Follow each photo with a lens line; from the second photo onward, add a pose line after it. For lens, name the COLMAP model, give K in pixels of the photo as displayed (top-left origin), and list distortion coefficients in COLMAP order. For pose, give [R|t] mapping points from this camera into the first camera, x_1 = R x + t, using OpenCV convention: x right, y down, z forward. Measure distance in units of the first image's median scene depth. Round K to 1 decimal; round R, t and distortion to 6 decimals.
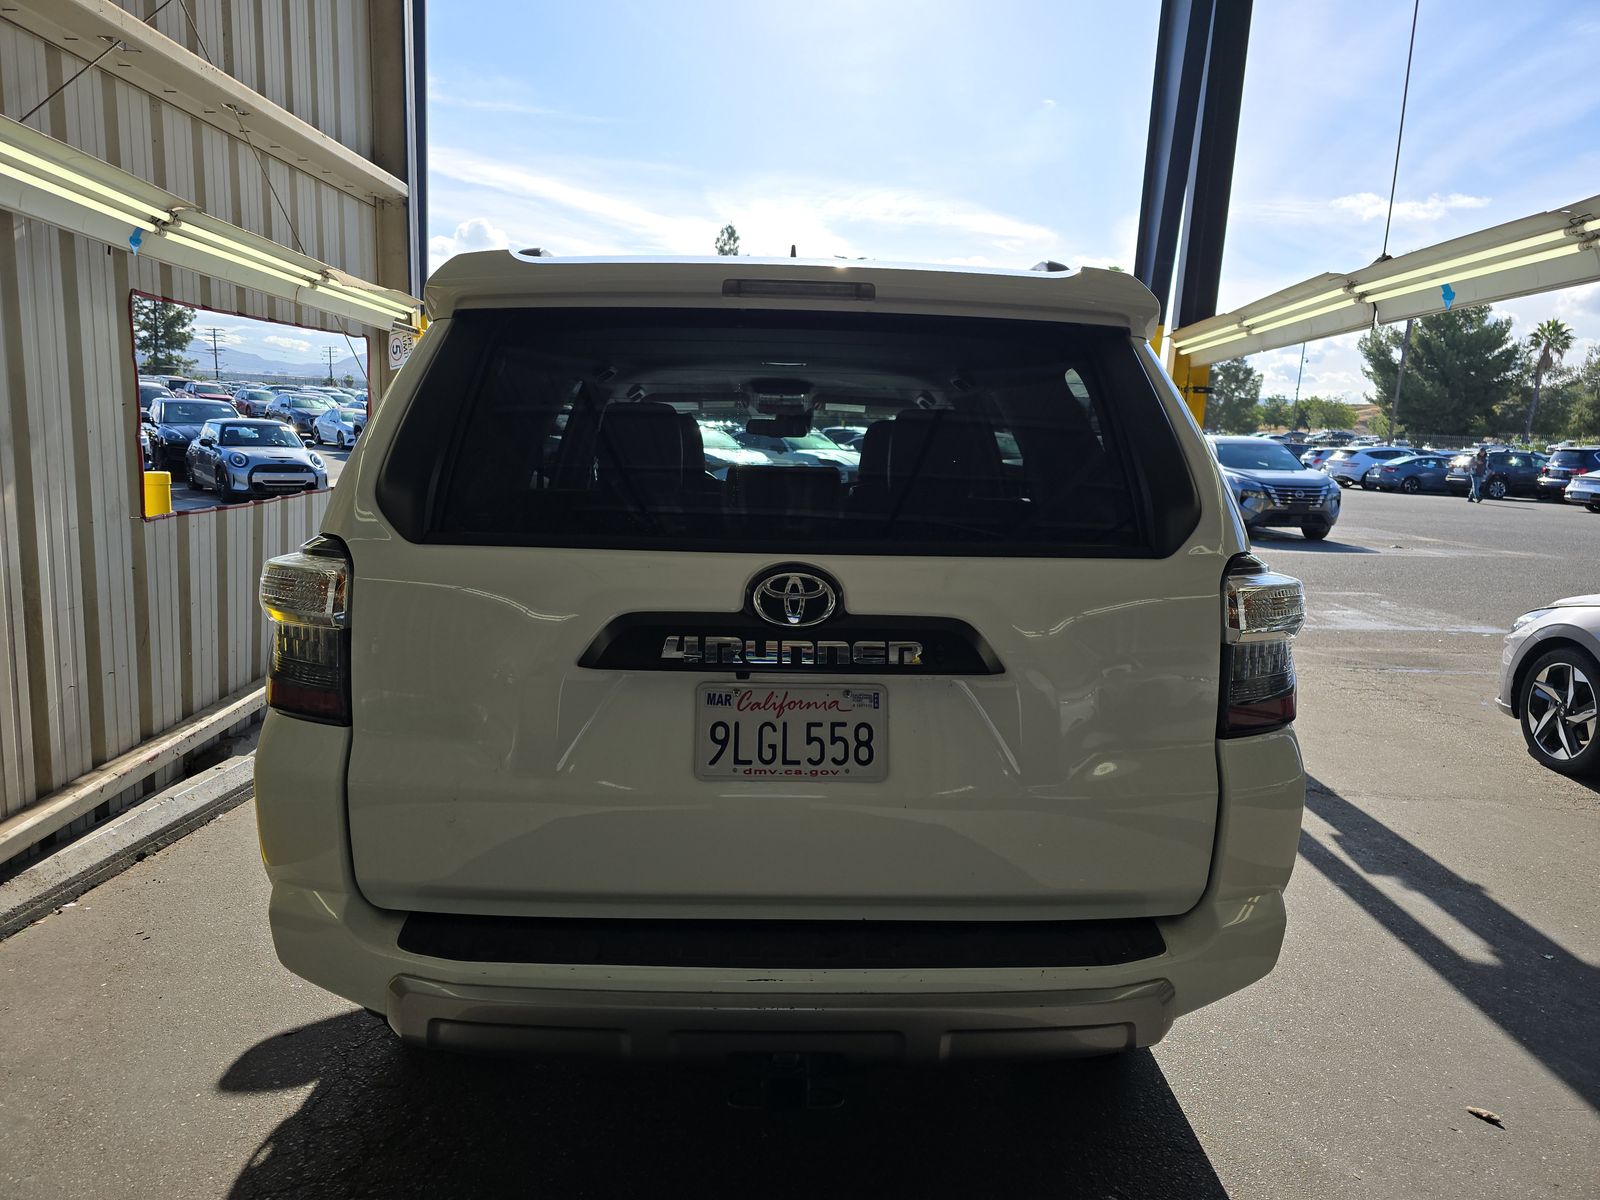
lens RADIAL K [[1077.4, 0, 800.0], [0, 1077.4, 600.0], [0, 0, 1]] dist [-0.004179, -0.002939]
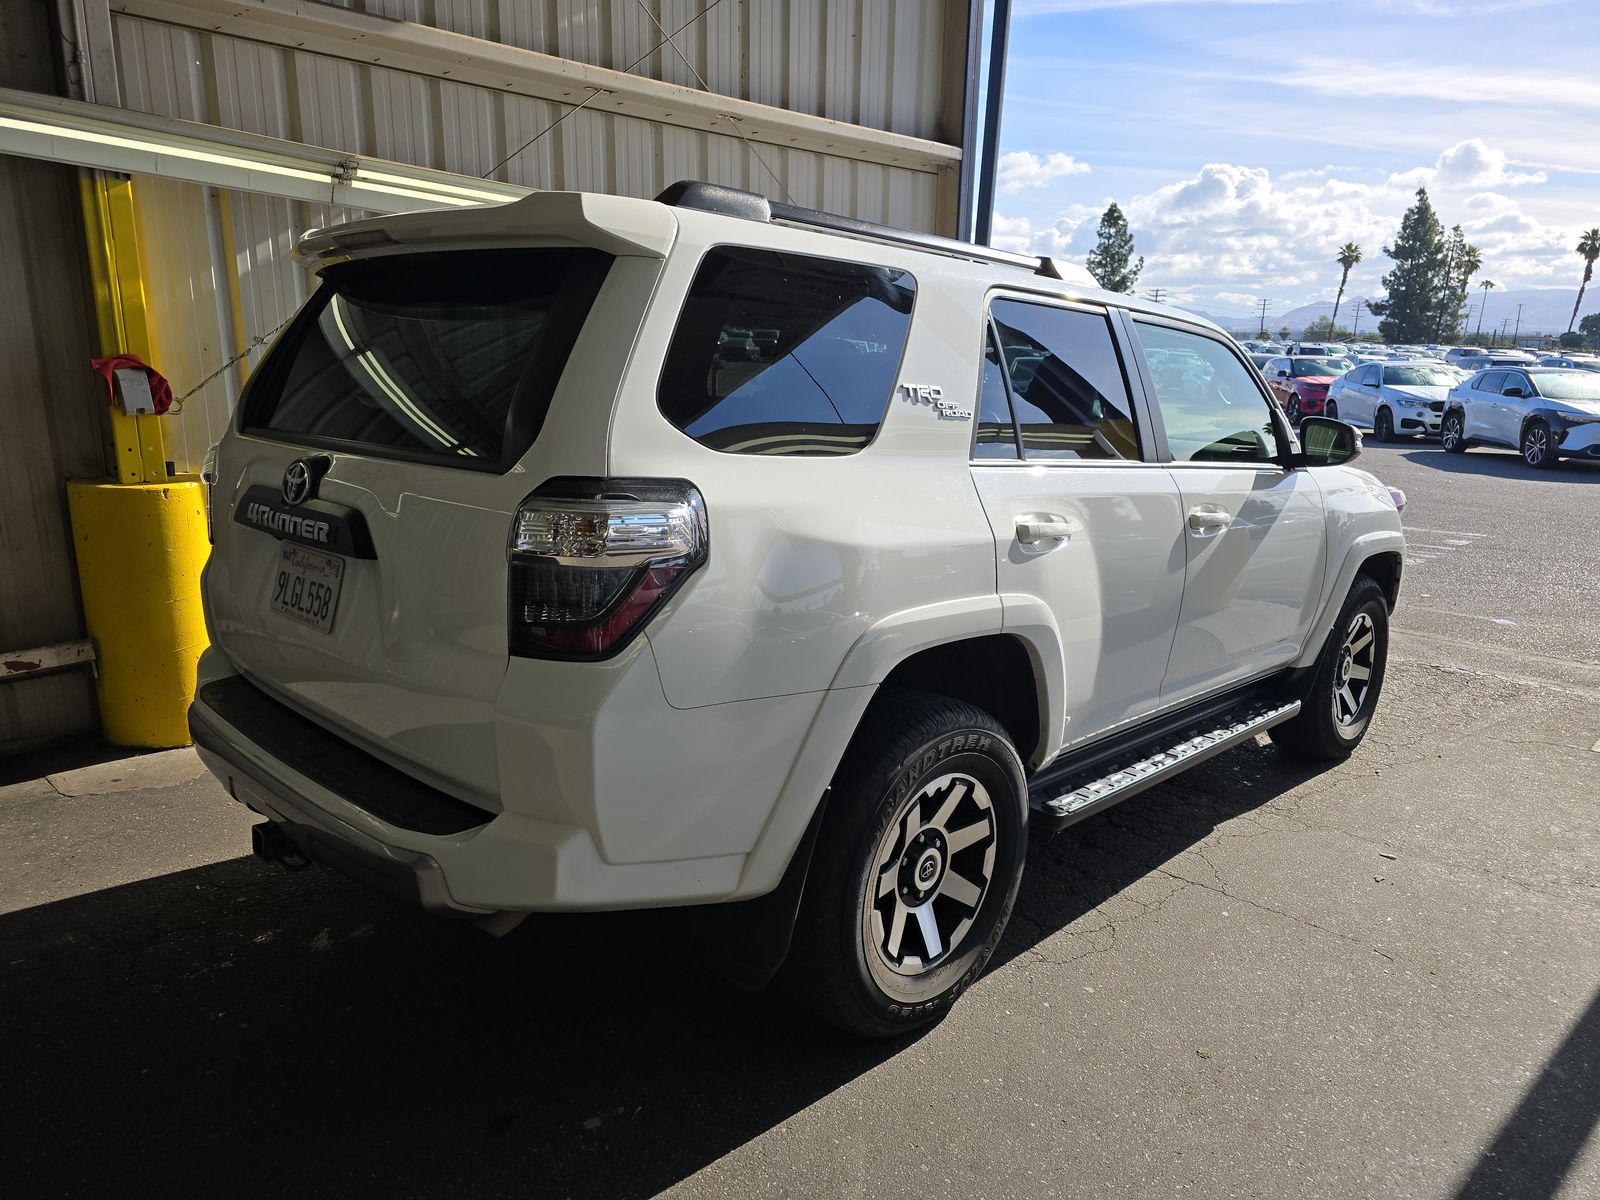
lens RADIAL K [[1077.4, 0, 800.0], [0, 1077.4, 600.0], [0, 0, 1]] dist [-0.004179, -0.002939]
pose [[0.678186, 0.133650, -0.722635, 0.370071], [-0.103946, 0.990883, 0.085709, -0.010584], [0.727501, 0.016988, 0.685896, 0.142729]]
